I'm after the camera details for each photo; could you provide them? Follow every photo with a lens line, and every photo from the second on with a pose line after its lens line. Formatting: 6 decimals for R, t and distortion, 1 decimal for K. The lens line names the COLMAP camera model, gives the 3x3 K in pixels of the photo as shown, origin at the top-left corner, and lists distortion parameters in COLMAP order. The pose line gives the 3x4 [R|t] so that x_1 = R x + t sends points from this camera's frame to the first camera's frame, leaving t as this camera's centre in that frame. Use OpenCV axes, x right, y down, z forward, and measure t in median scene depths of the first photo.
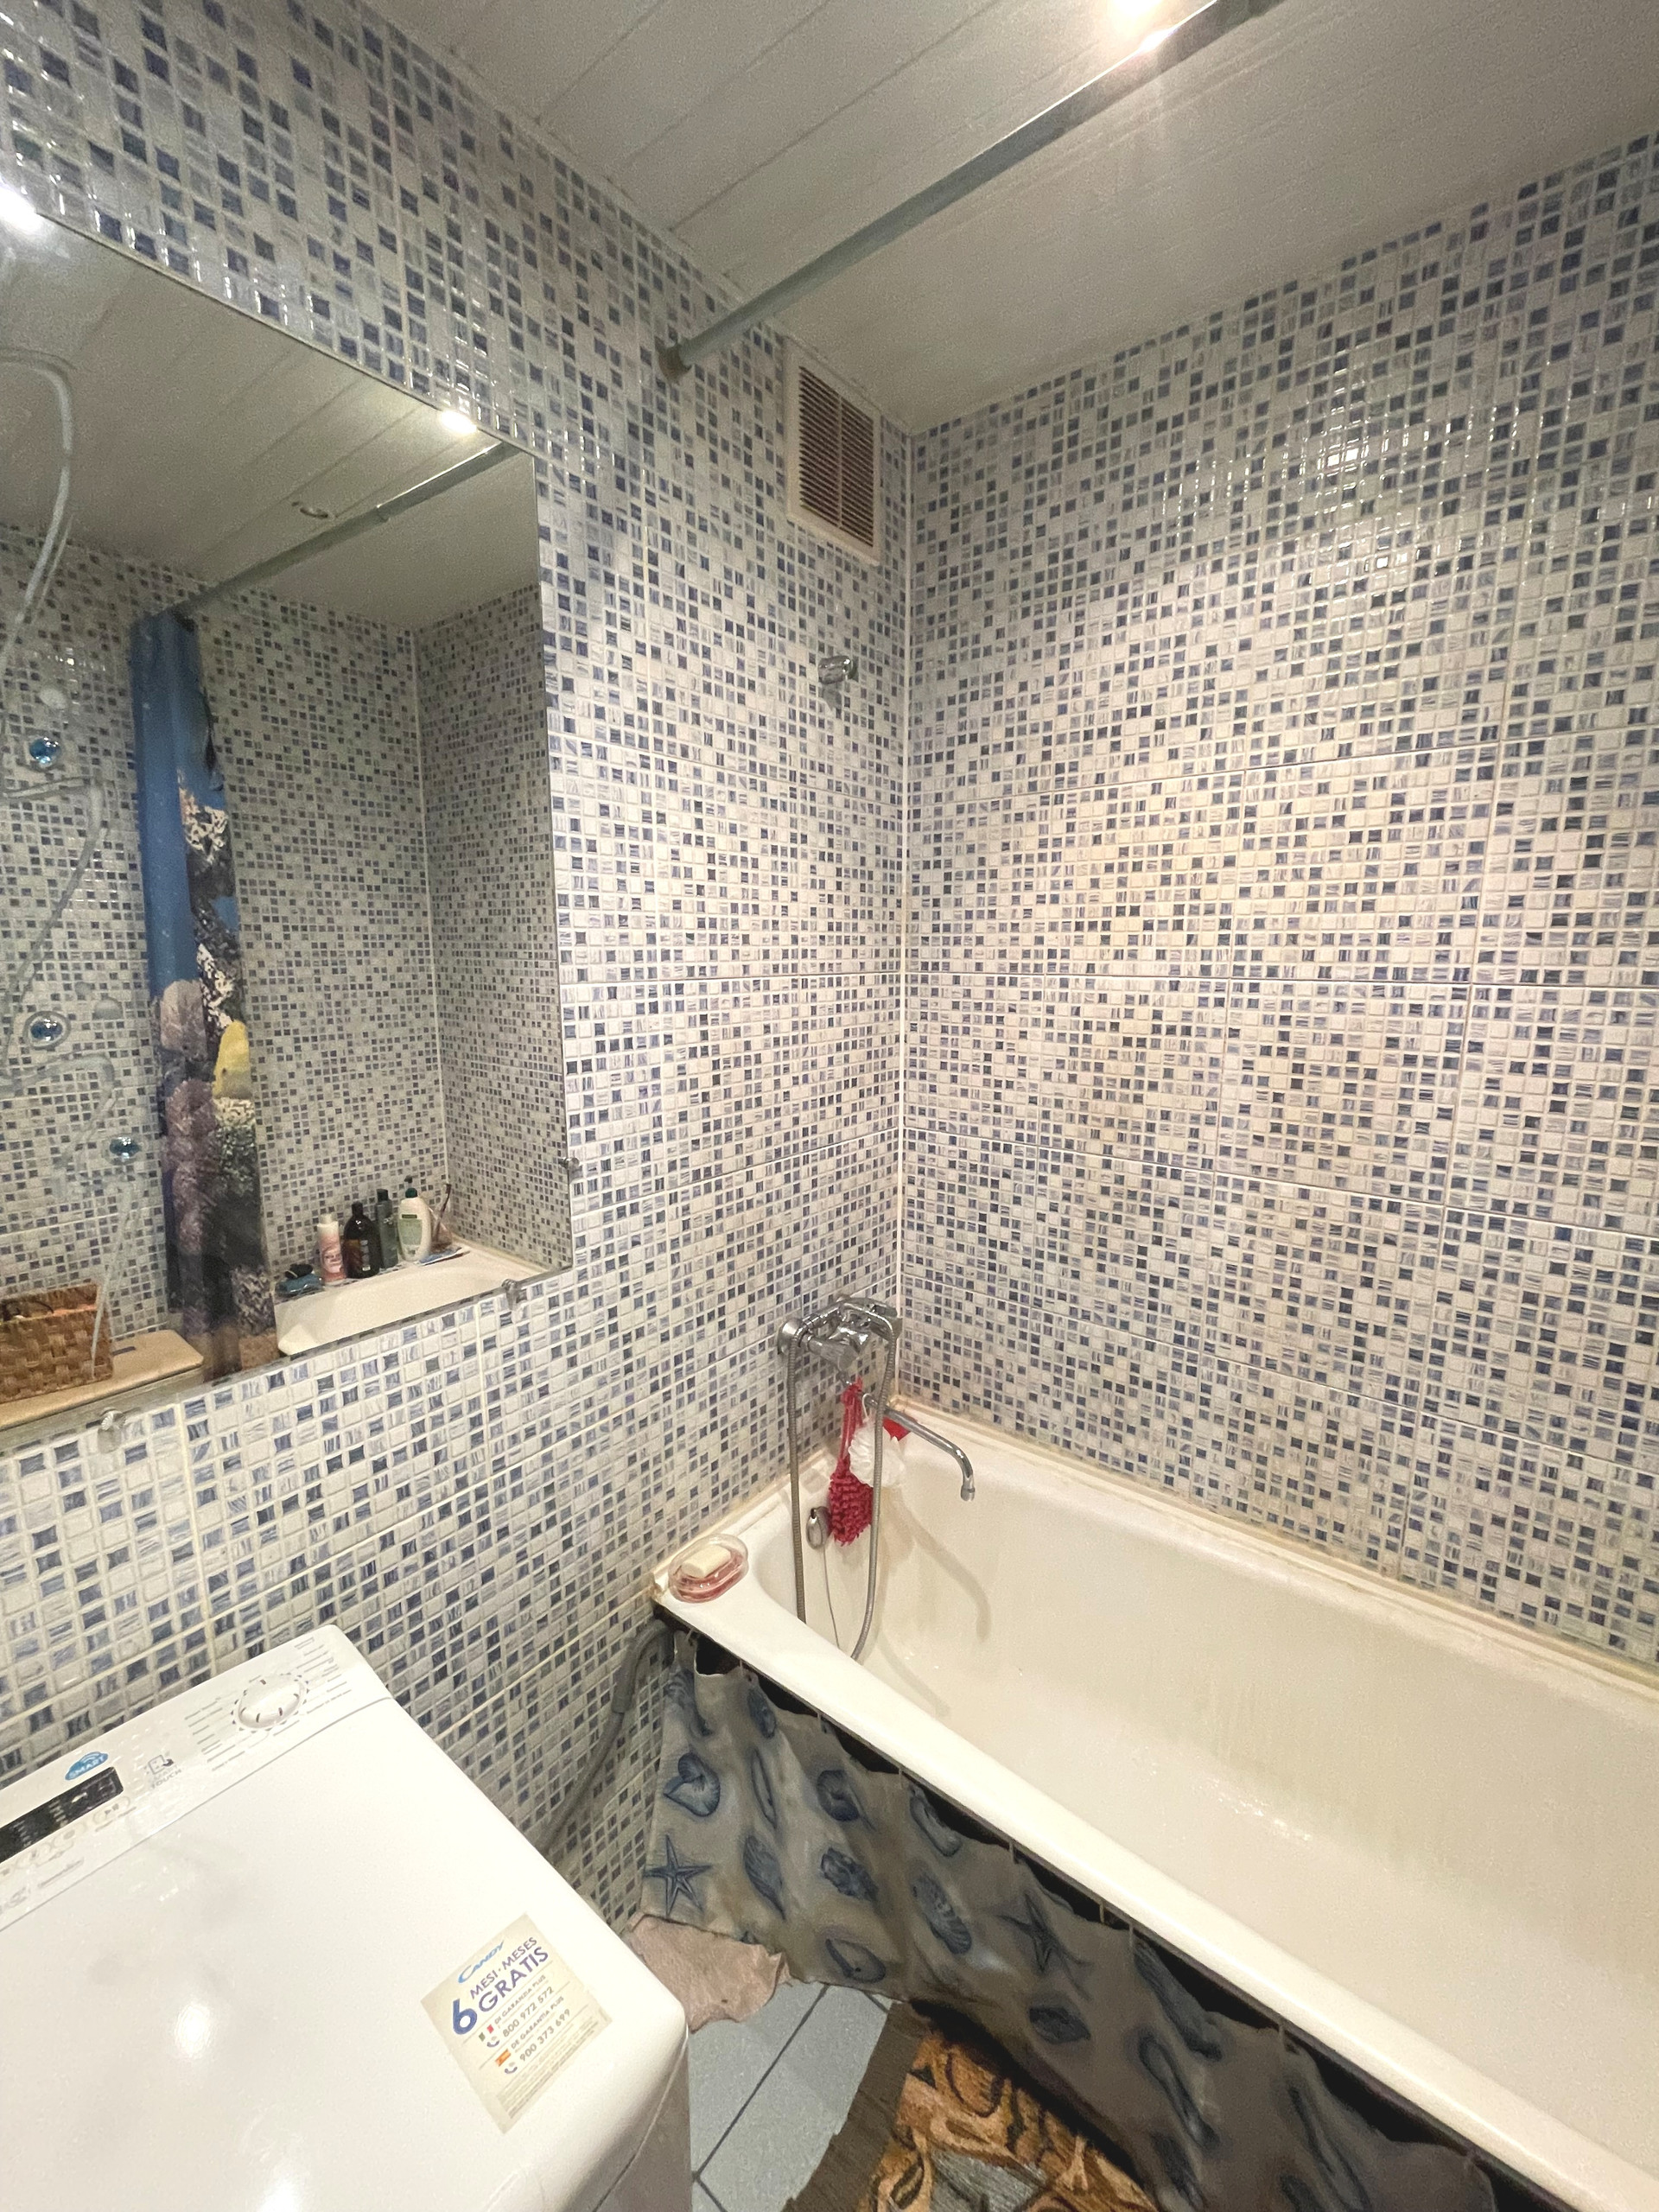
lens RADIAL K [[900.4, 0, 838.6], [0, 900.4, 1104.7], [0, 0, 1]] dist [-0.002841, 0.000282]
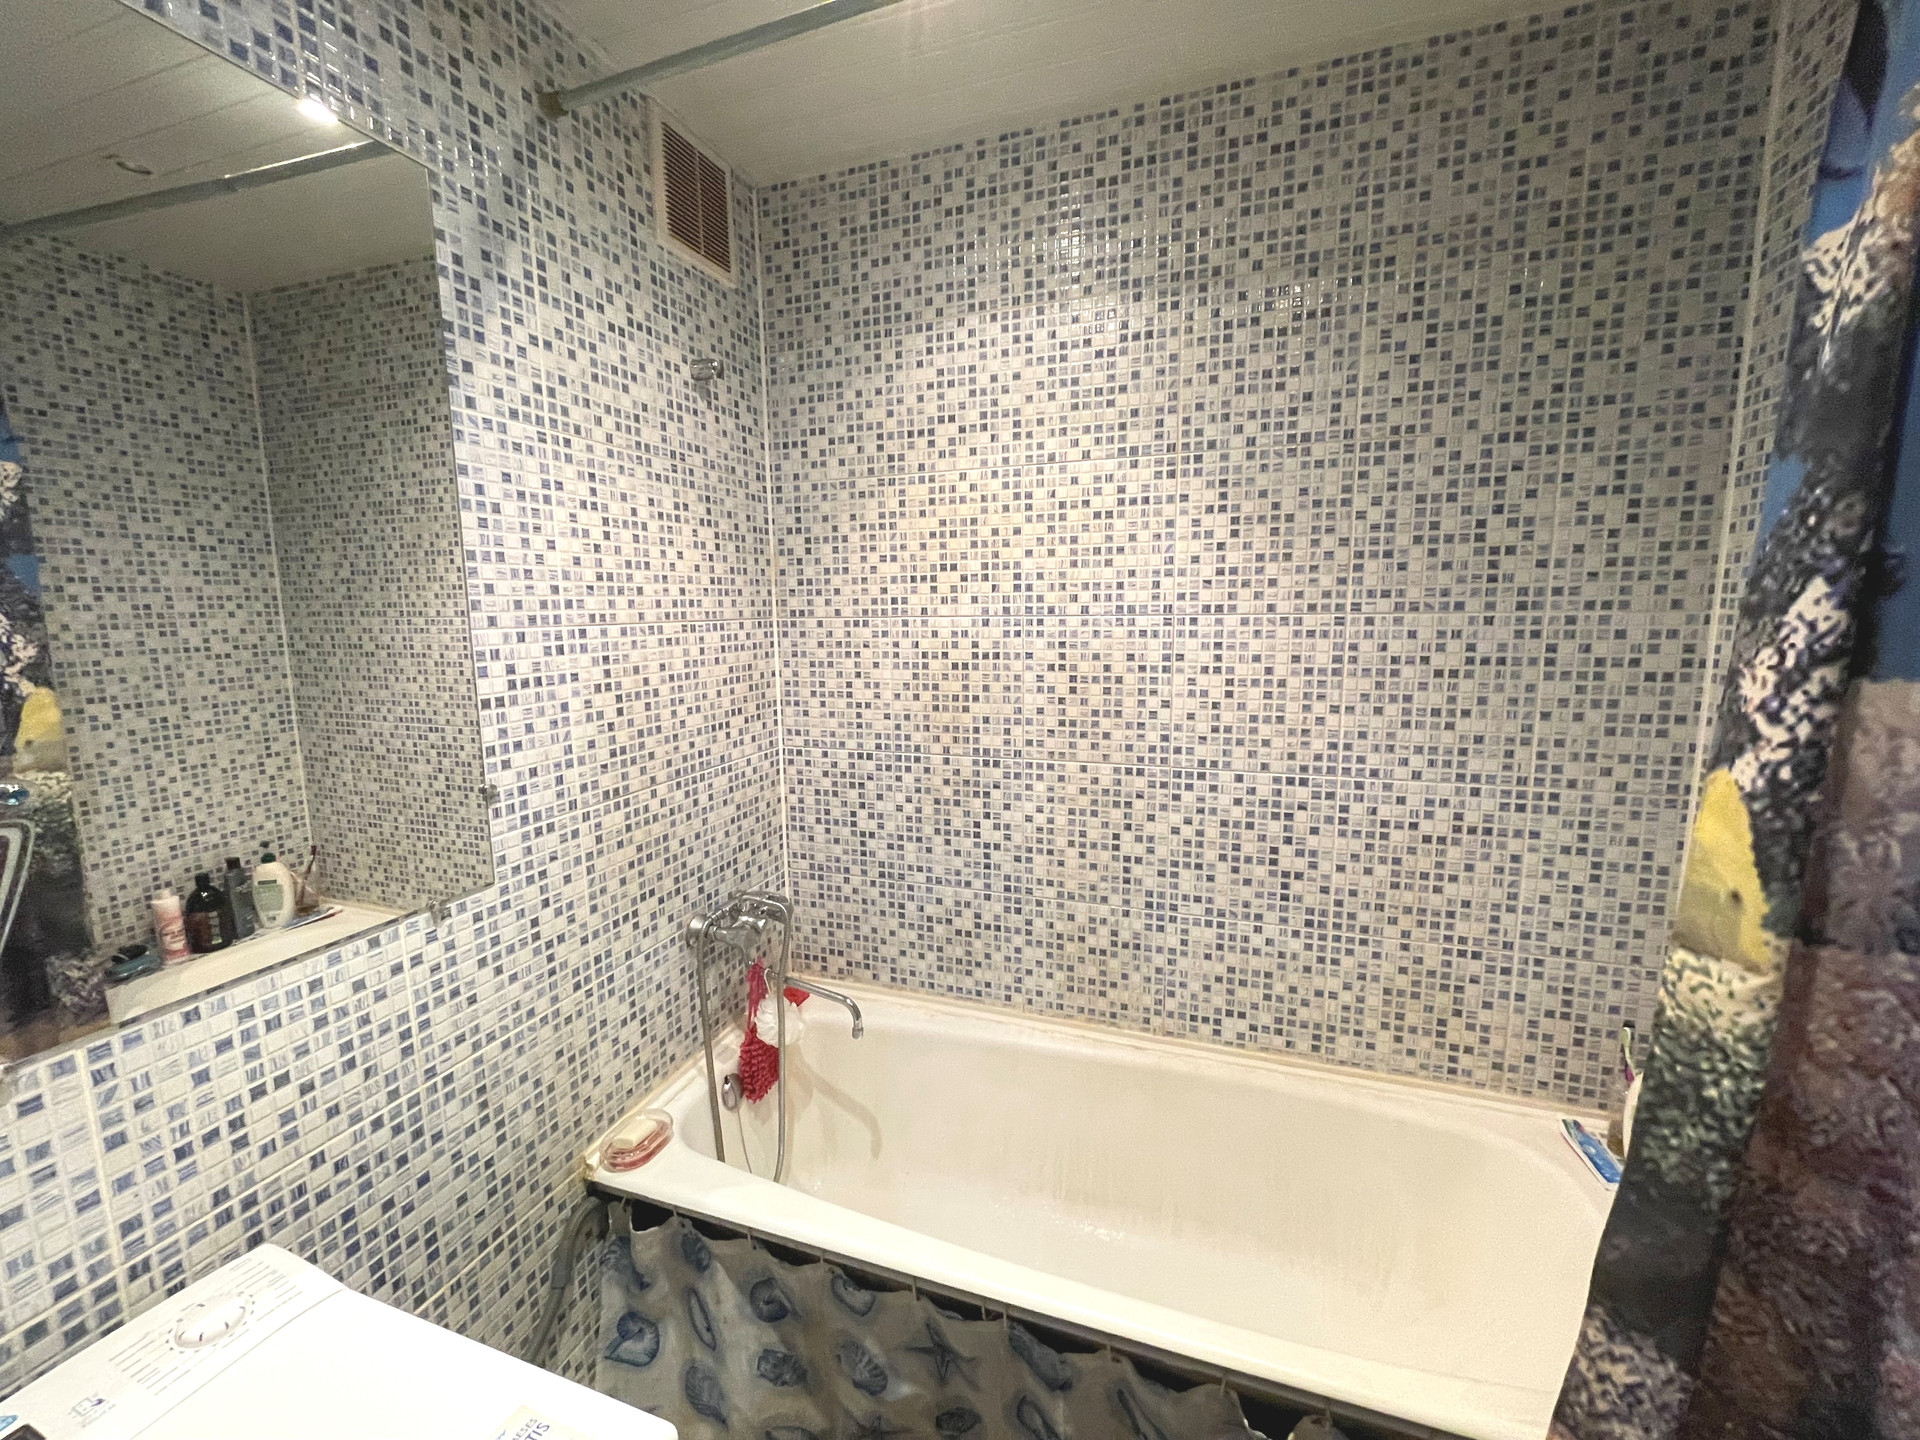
lens RADIAL K [[781.5, 0, 958.9], [0, 781.5, 715.9], [0, 0, 1]] dist [-0.002841, 0.000282]
pose [[0.948901, -0.058003, 0.310199, -0.036553], [0.068679, 0.997360, -0.023599, 0.033823], [-0.308011, 0.043697, 0.950379, -0.094730]]
